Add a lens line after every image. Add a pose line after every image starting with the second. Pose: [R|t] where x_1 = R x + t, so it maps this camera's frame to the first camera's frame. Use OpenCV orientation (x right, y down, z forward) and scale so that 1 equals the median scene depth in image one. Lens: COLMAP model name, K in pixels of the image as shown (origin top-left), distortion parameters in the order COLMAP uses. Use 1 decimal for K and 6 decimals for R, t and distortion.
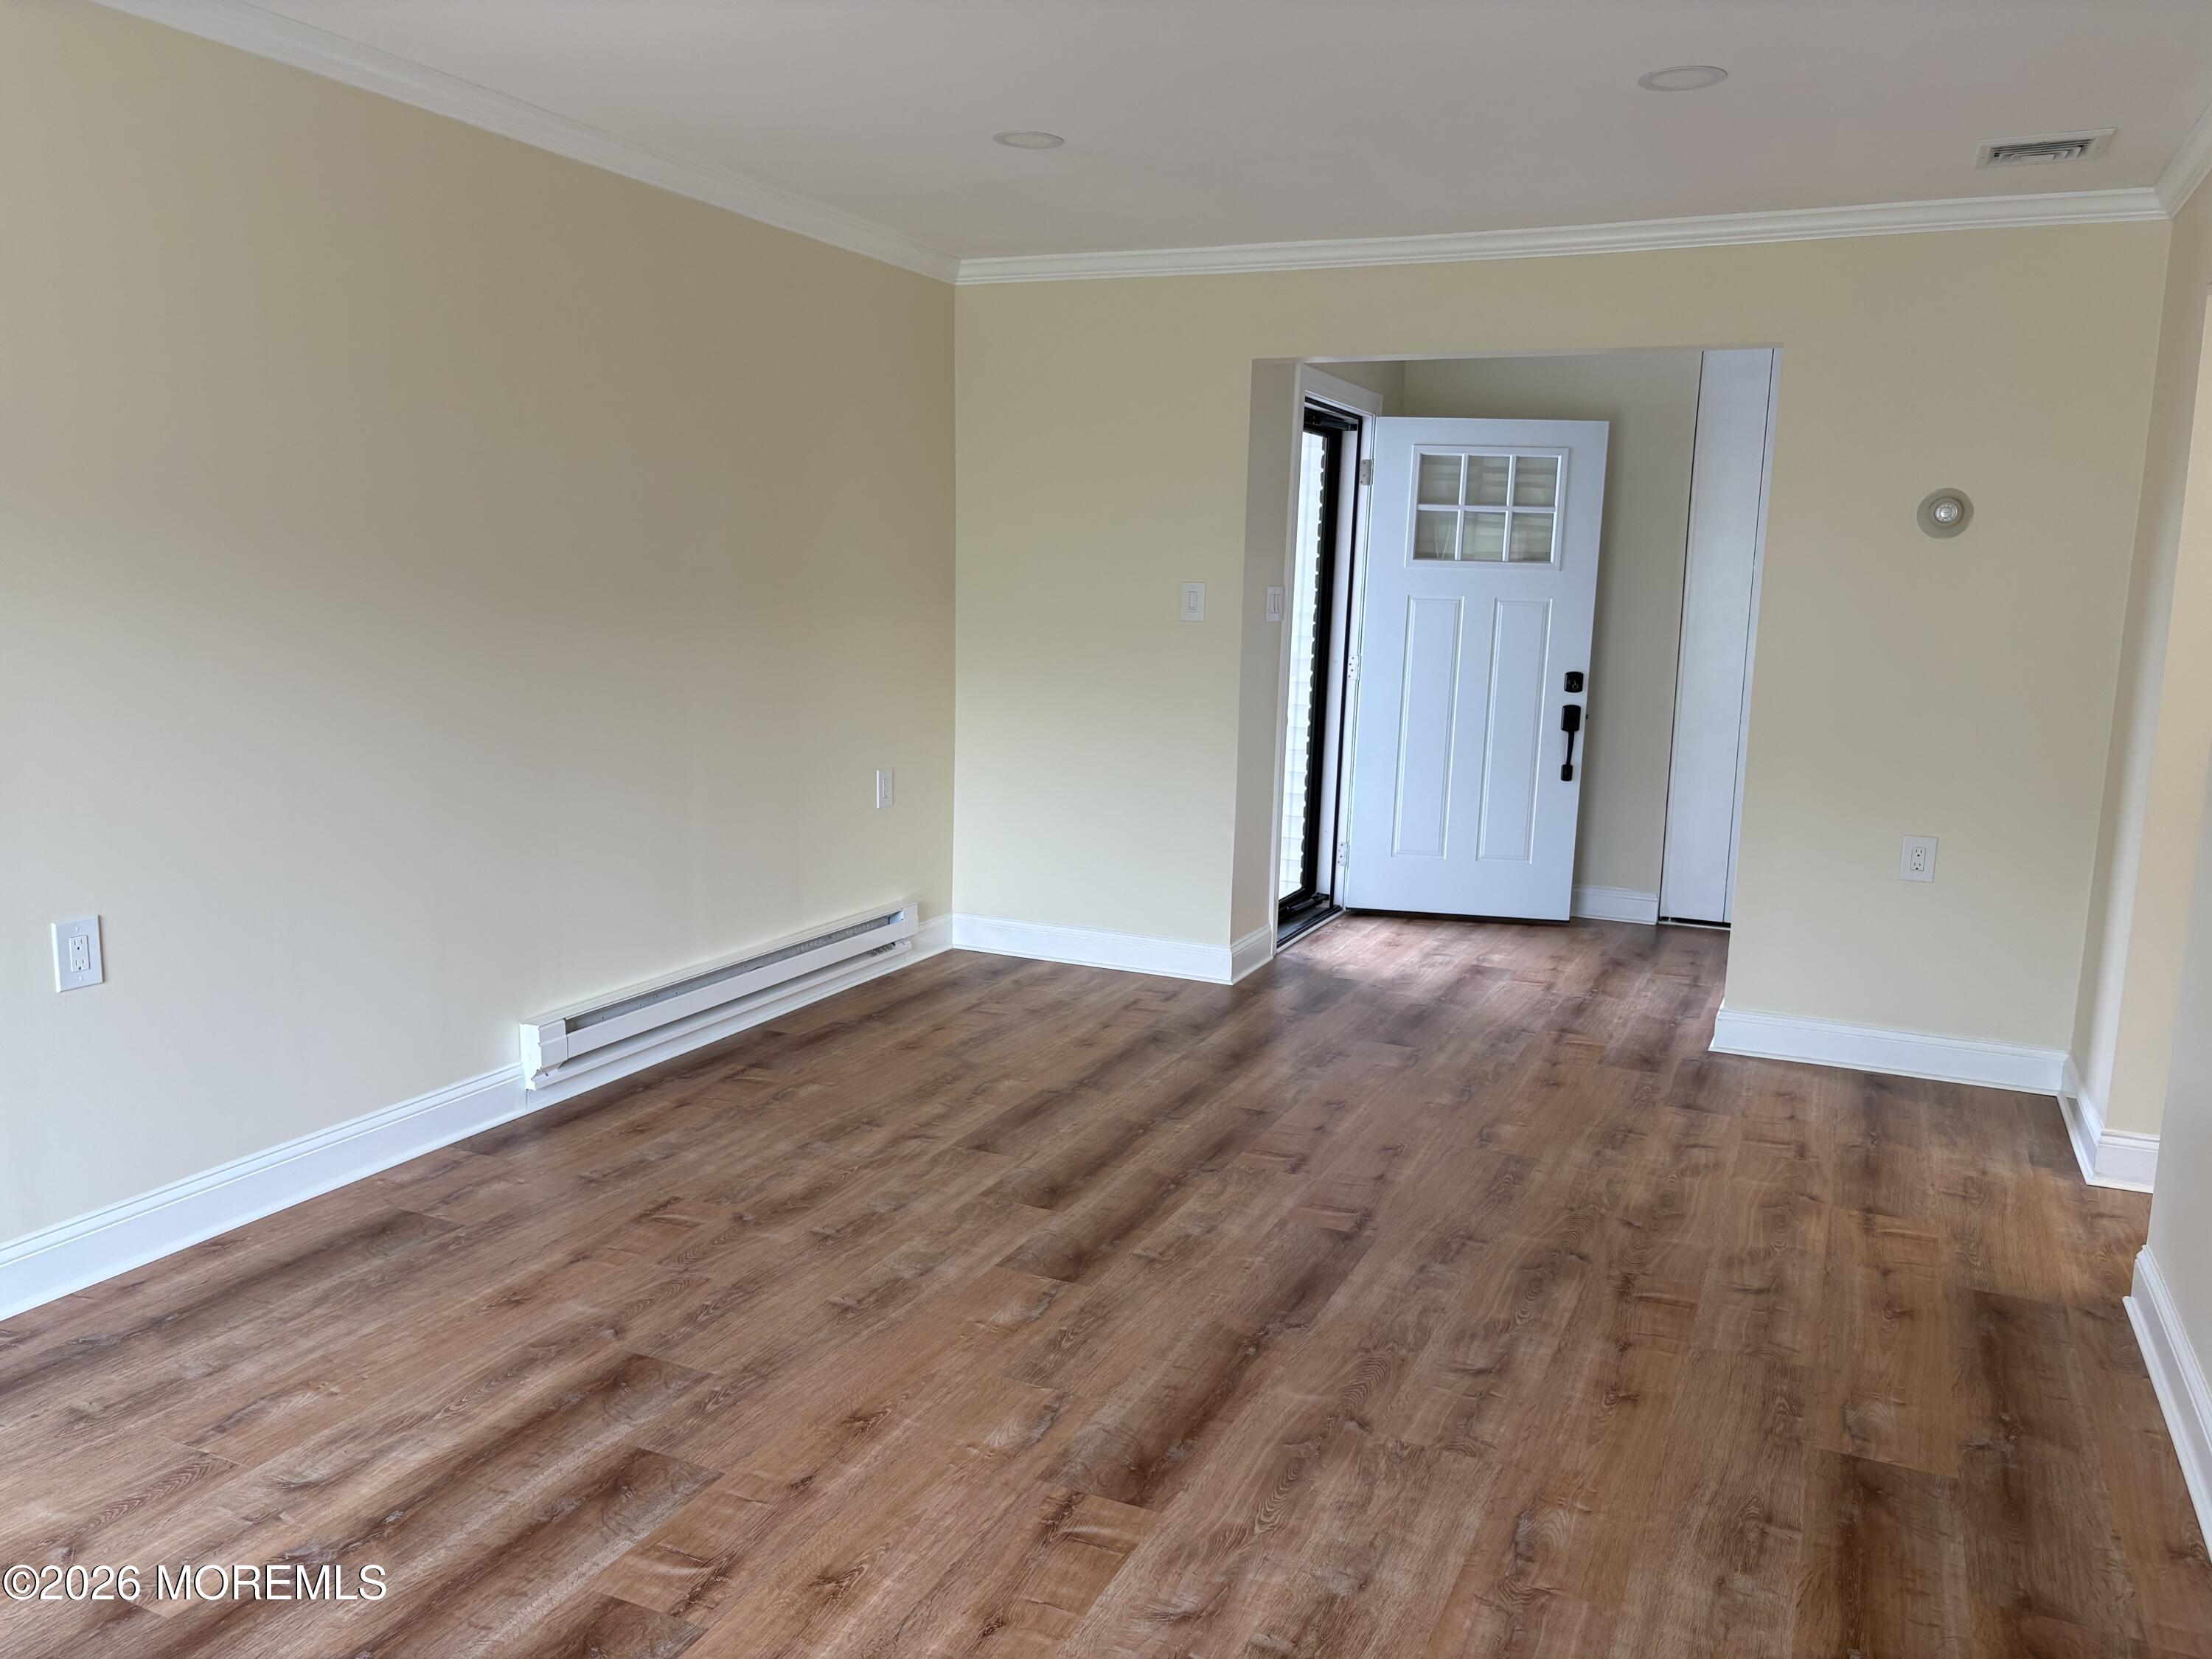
lens RADIAL K [[1702.2, 0, 1093.9], [0, 1702.2, 828.8], [0, 0, 1]] dist [0.021398, -0.001797]
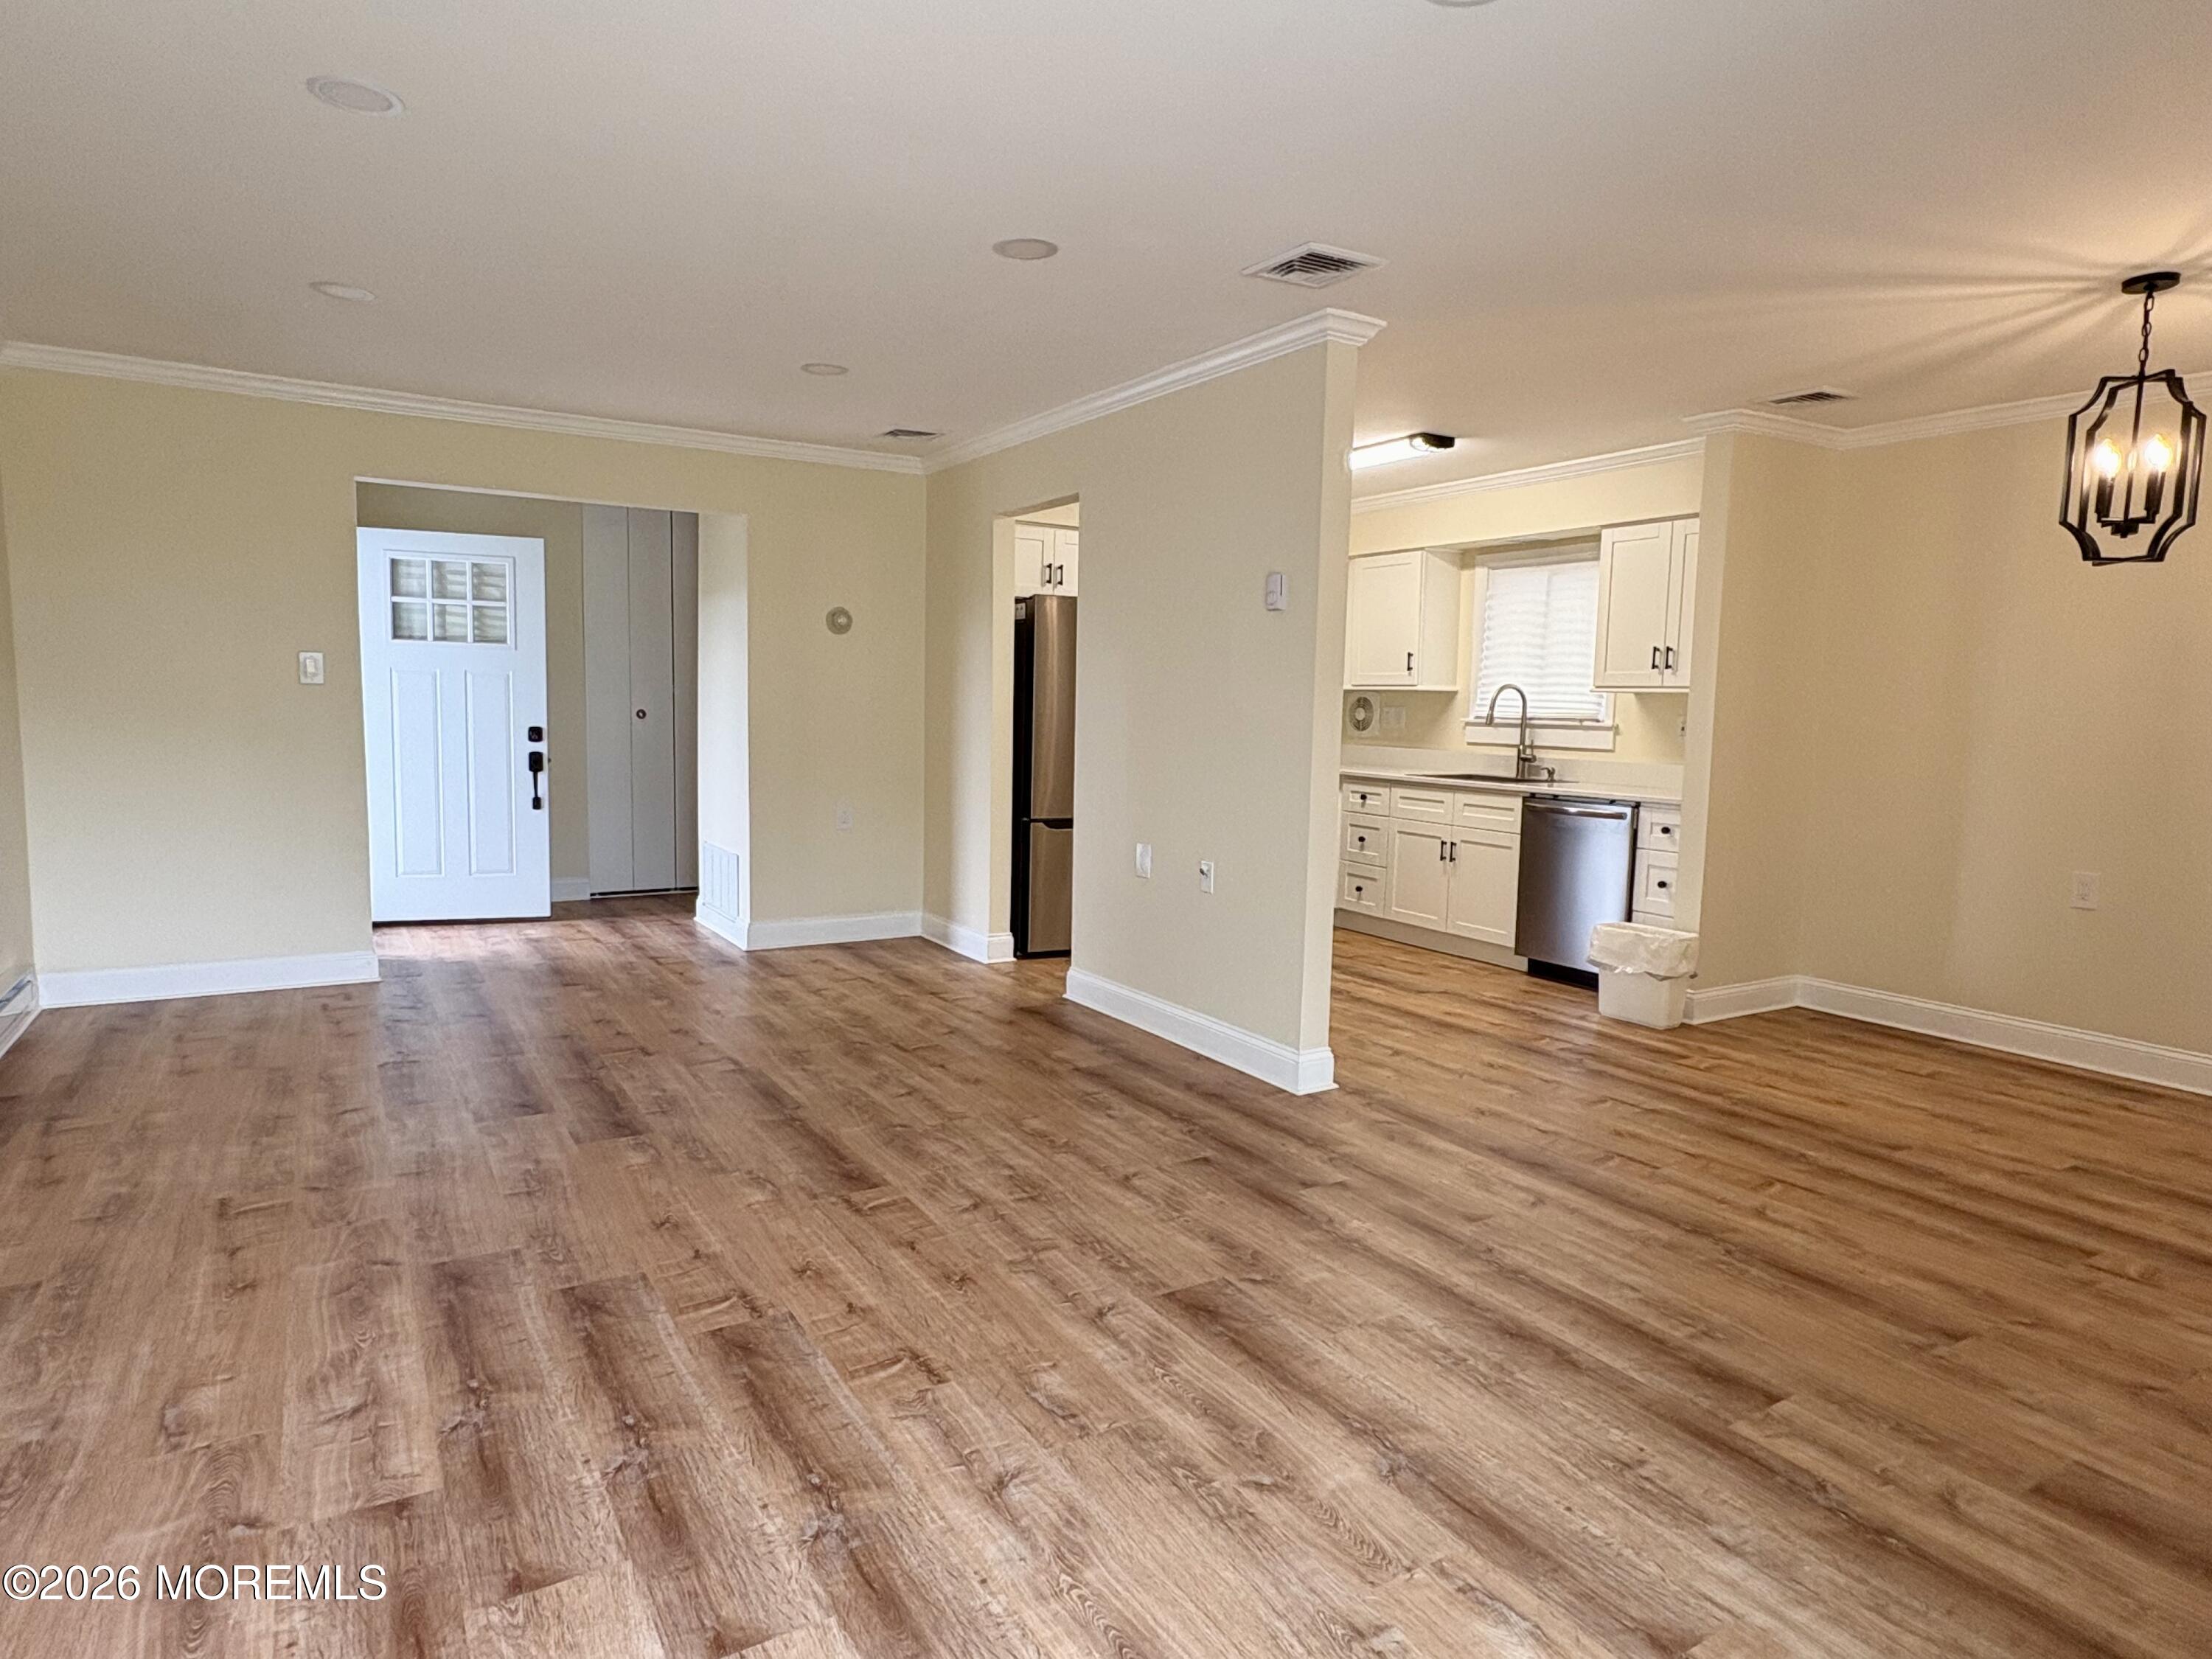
lens RADIAL K [[1270.4, 0, 1099.3], [0, 1270.4, 830.8], [0, 0, 1]] dist [0.018502, -0.000397]
pose [[0.556939, -0.094318, 0.825180, -0.662077], [0.119364, 0.992307, 0.032858, 0.025533], [-0.821931, 0.080196, 0.563913, 0.066650]]
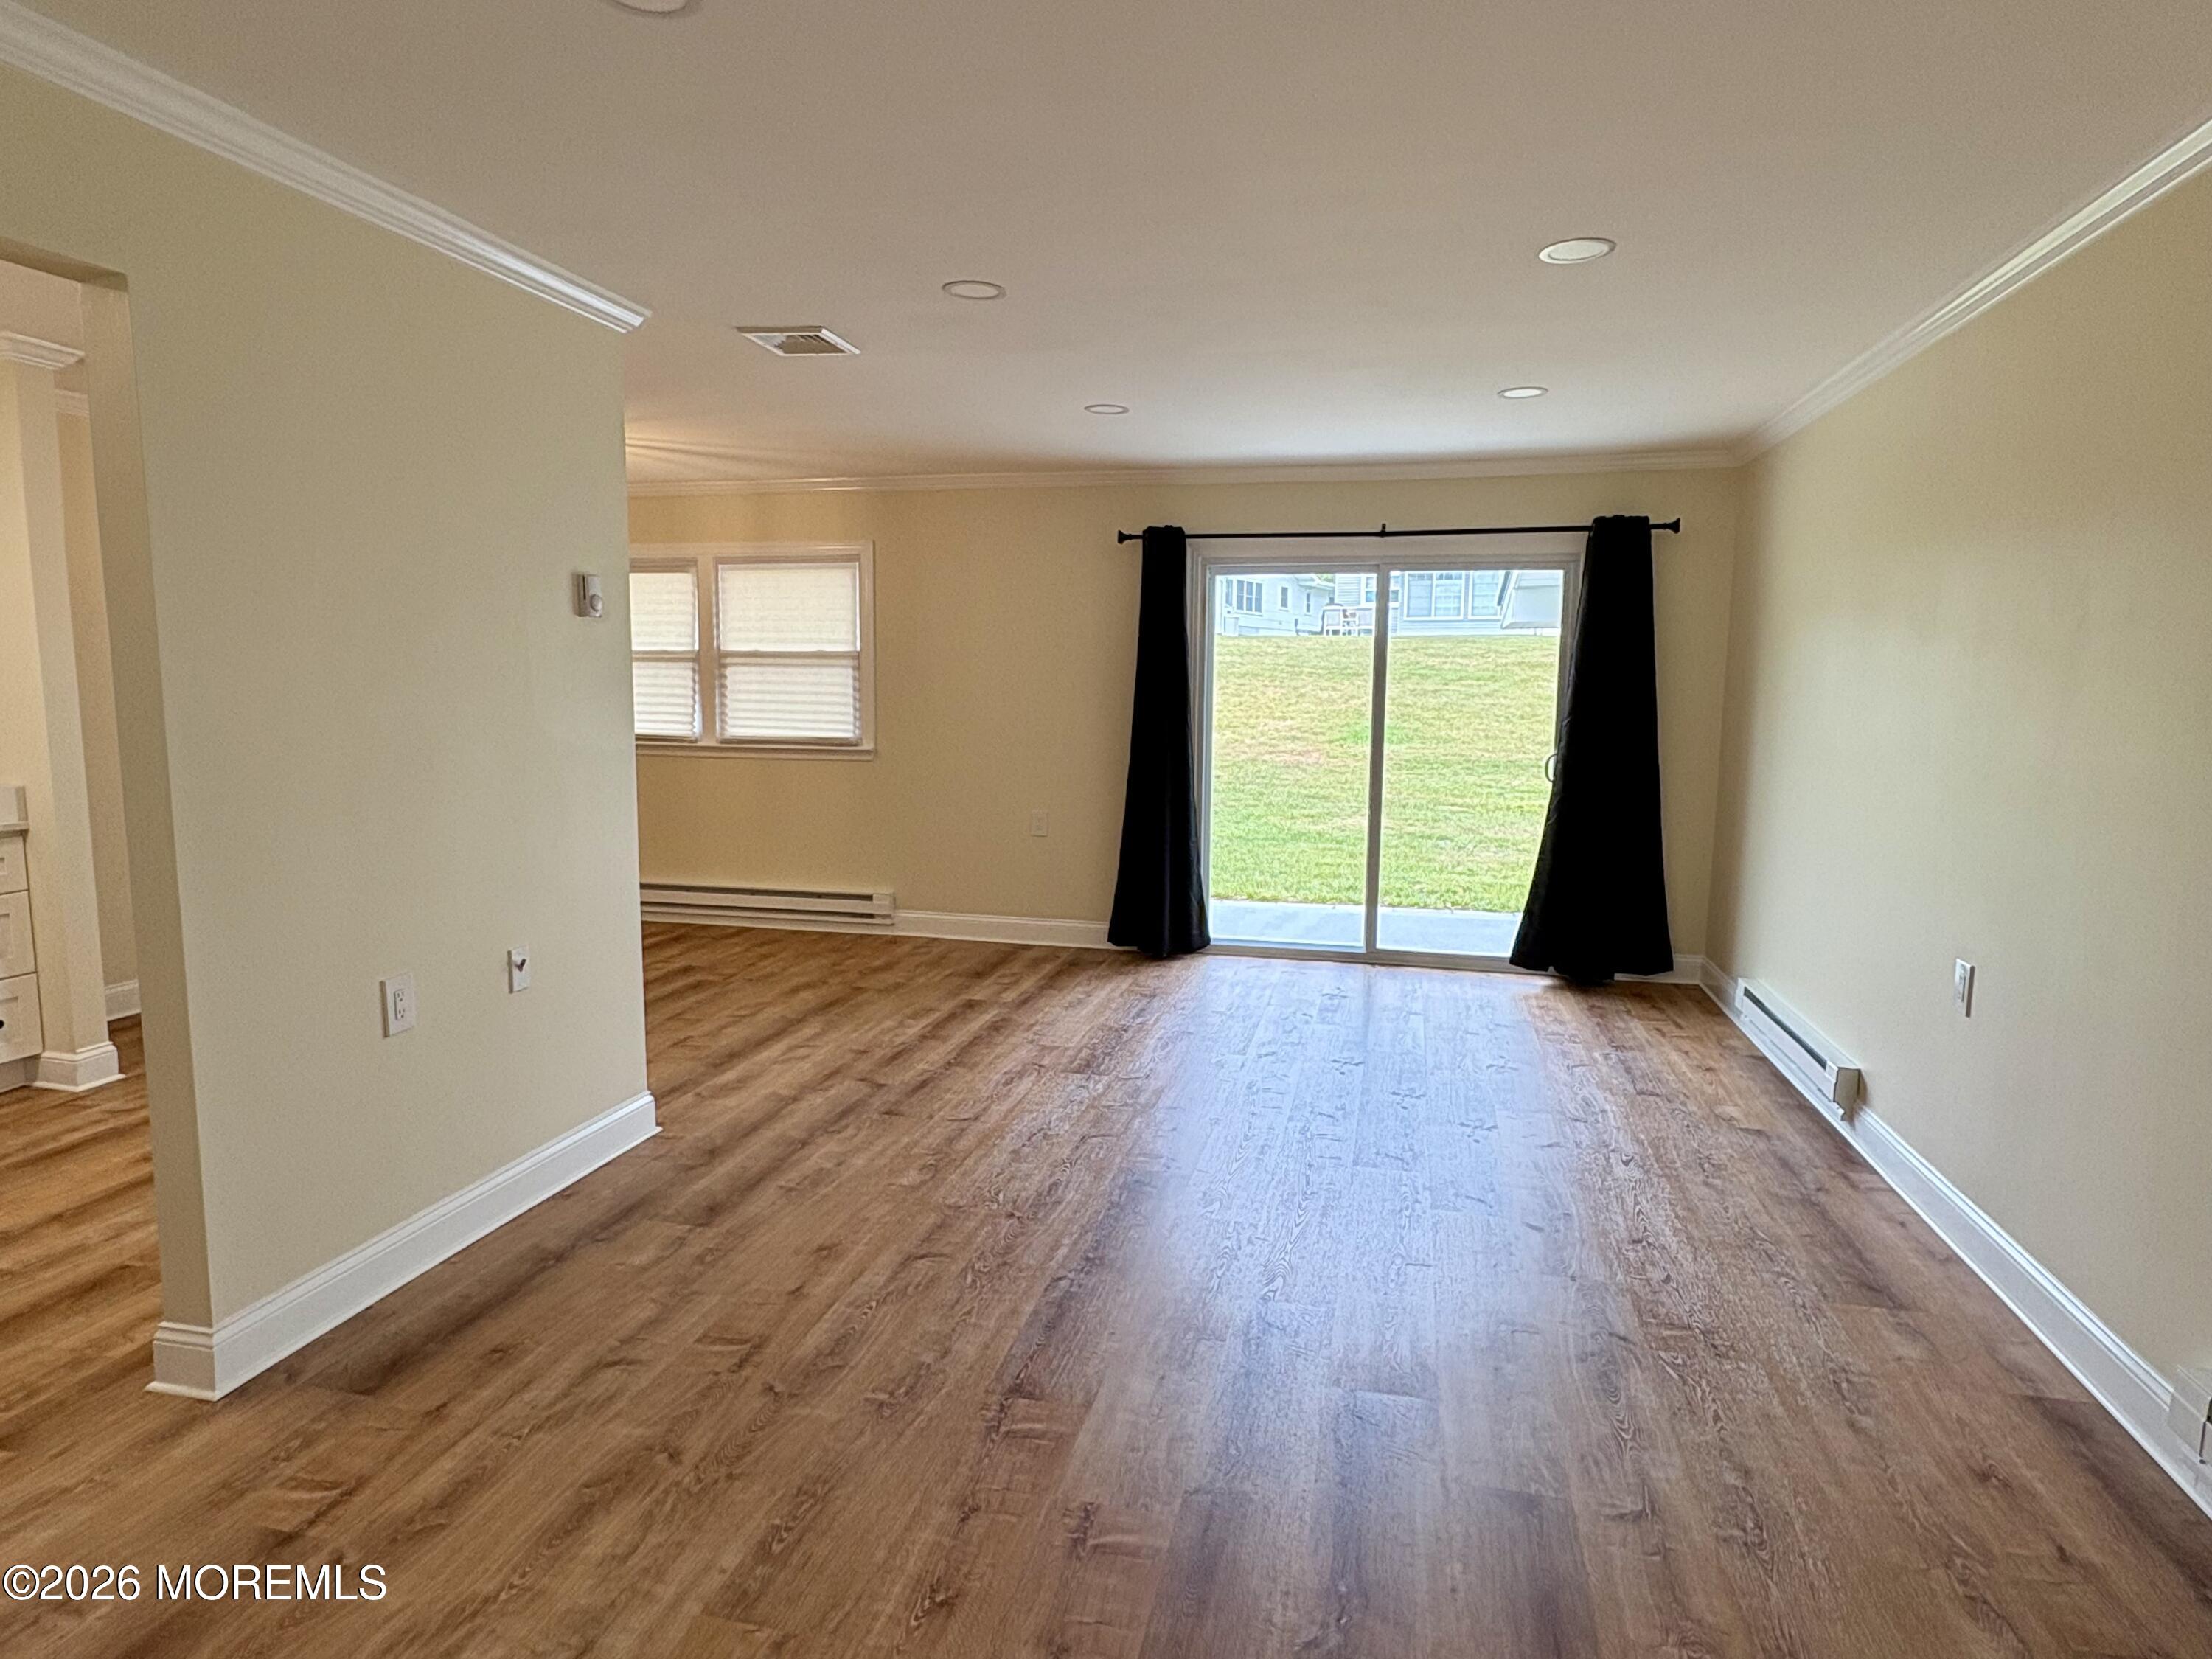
lens RADIAL K [[1270.4, 0, 1098.9], [0, 1270.4, 831.4], [0, 0, 1]] dist [0.018502, -0.000397]
pose [[-0.980069, -0.011094, -0.198348, 0.268217], [-0.064417, 0.962239, 0.264475, -0.259162], [0.187924, 0.271980, -0.943775, 1.723802]]
